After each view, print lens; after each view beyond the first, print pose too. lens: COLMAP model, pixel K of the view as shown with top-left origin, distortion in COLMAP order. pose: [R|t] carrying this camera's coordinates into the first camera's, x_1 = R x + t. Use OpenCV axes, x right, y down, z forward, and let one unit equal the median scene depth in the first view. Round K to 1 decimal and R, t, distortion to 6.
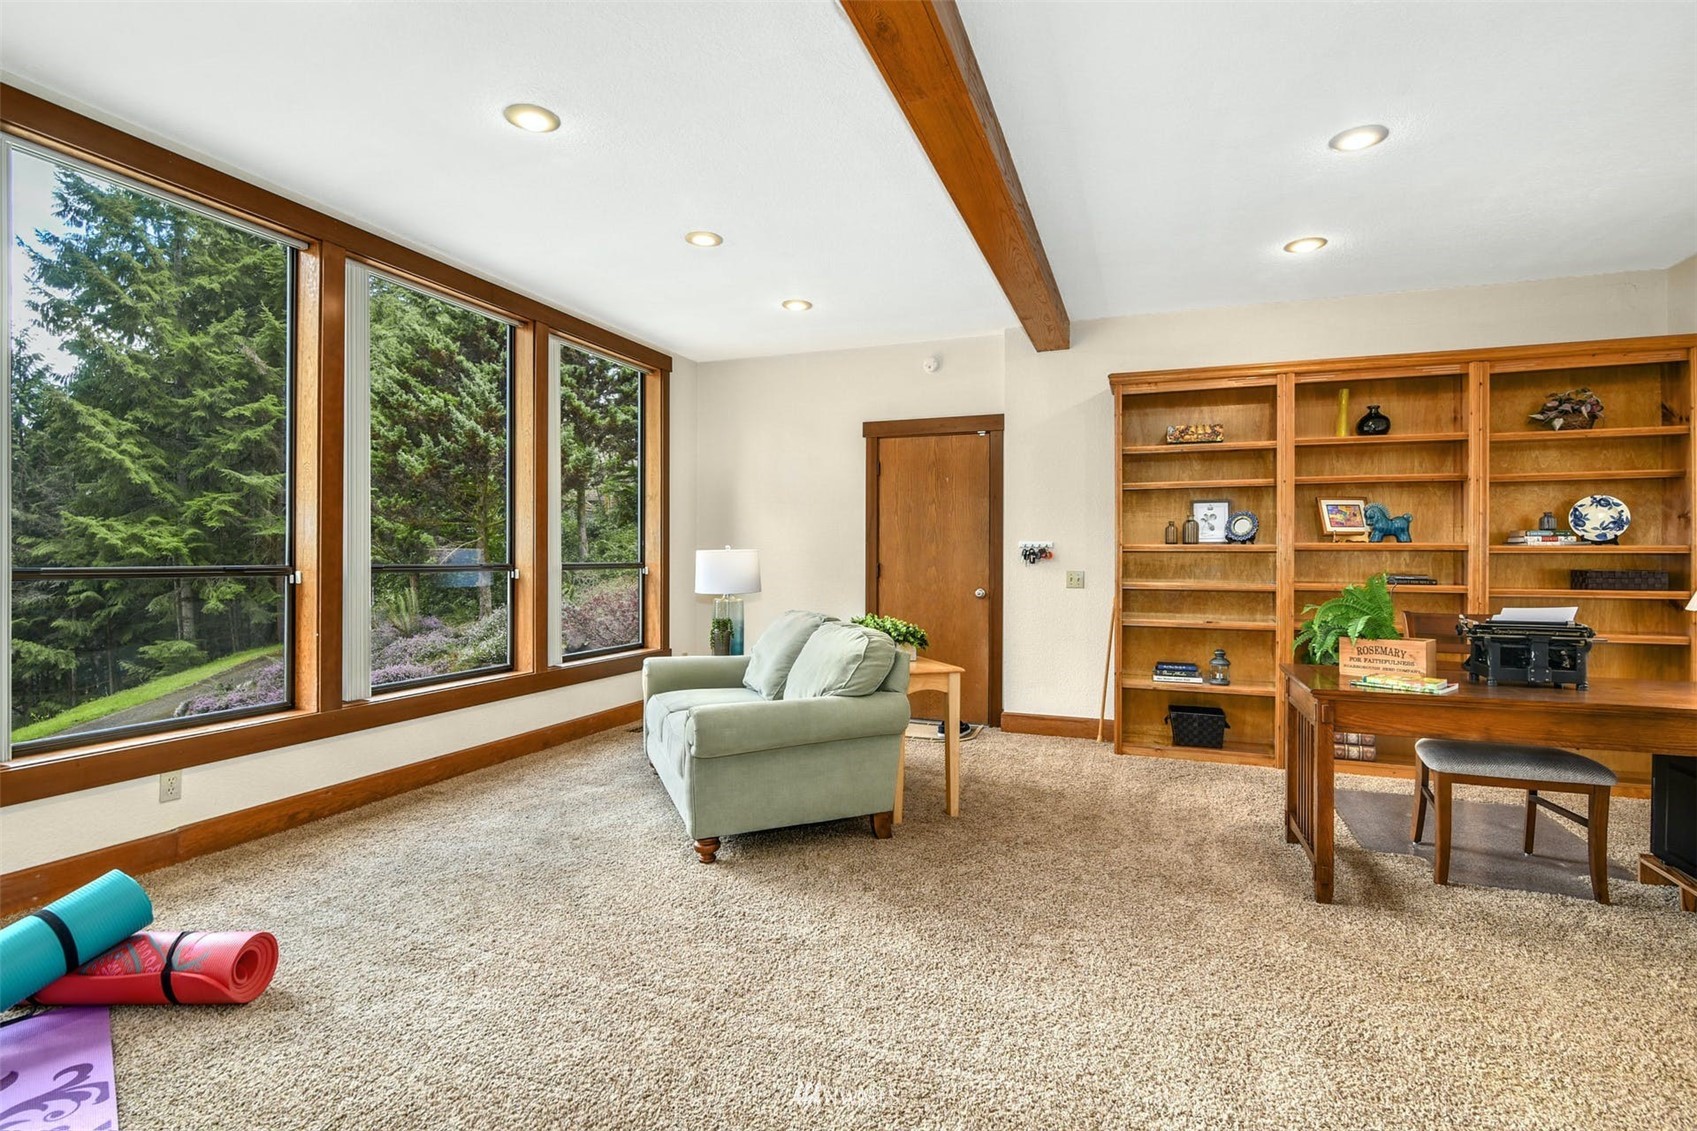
lens RADIAL K [[769.4, 0, 848.5], [0, 769.4, 565.5], [0, 0, 1]] dist [-0.010115, -0.000372]
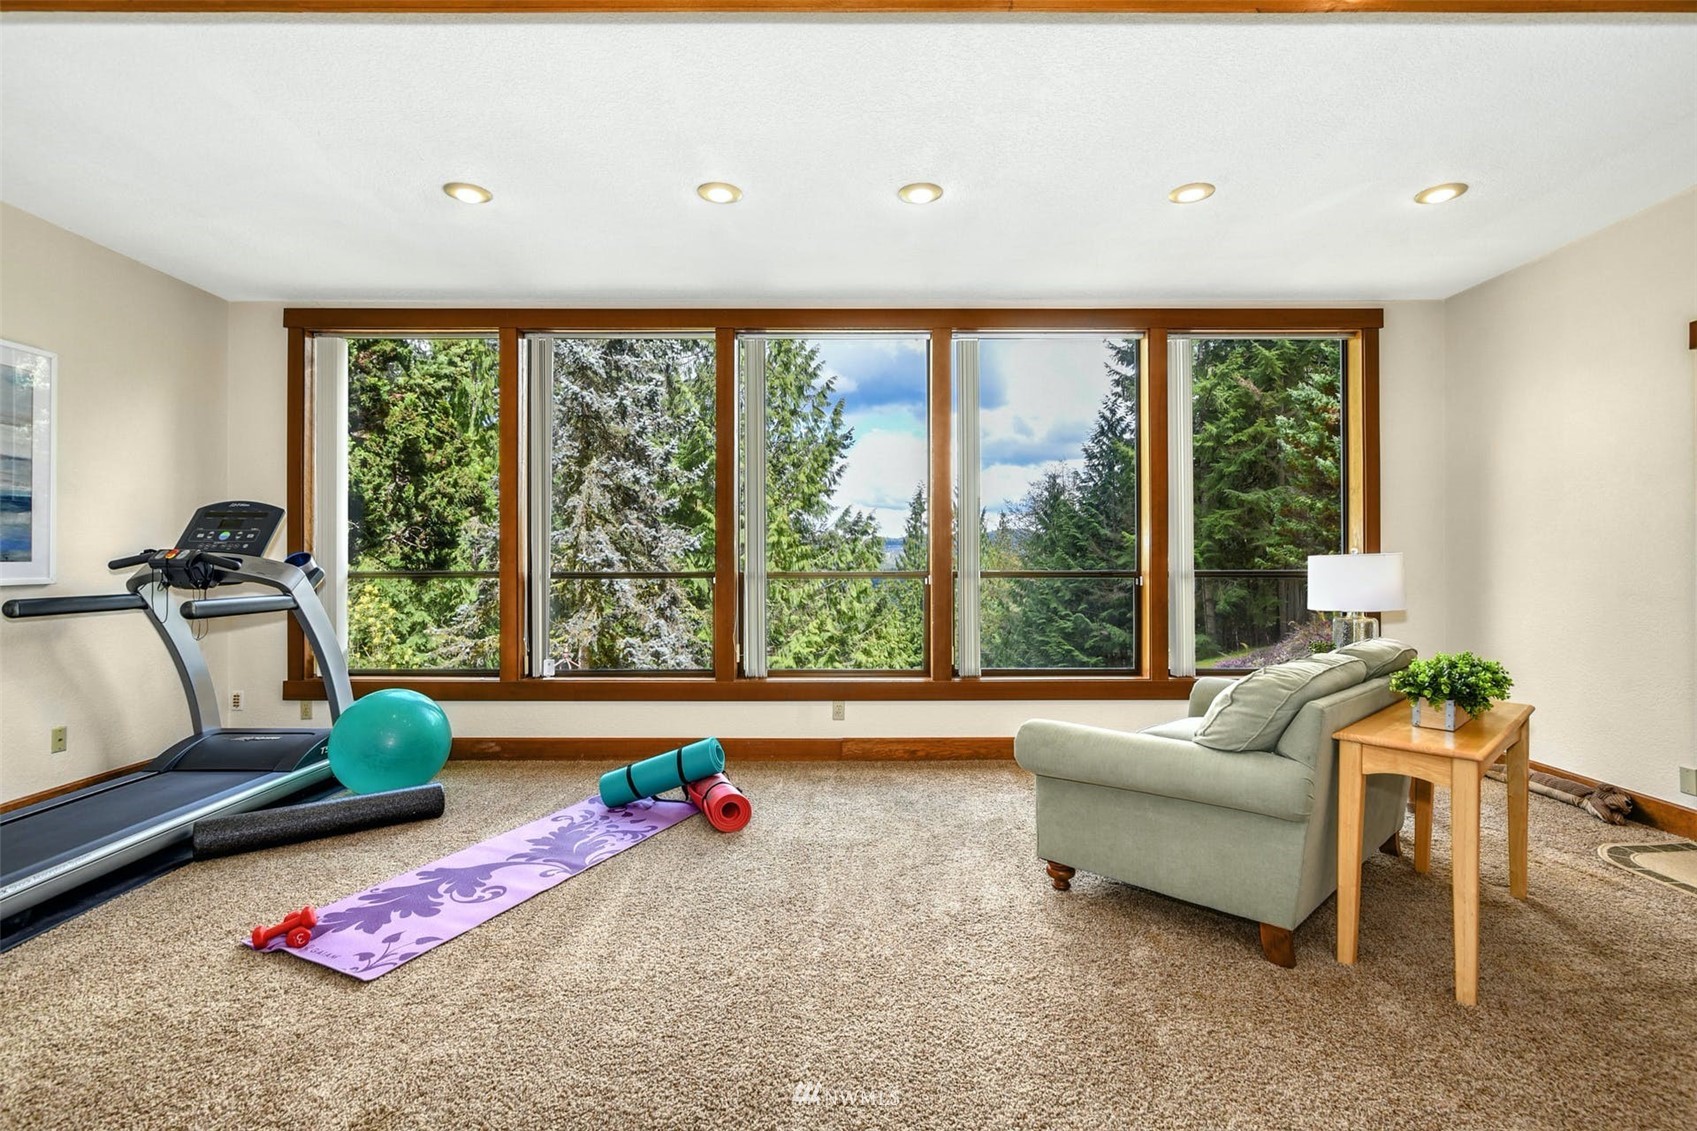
lens RADIAL K [[769.4, 0, 848.5], [0, 769.4, 565.5], [0, 0, 1]] dist [-0.010115, -0.000372]
pose [[0.385209, -0.002256, -0.922827, 0.282428], [-0.006939, 0.999962, -0.005341, -0.000554], [0.922803, 0.008461, 0.385178, 0.196515]]
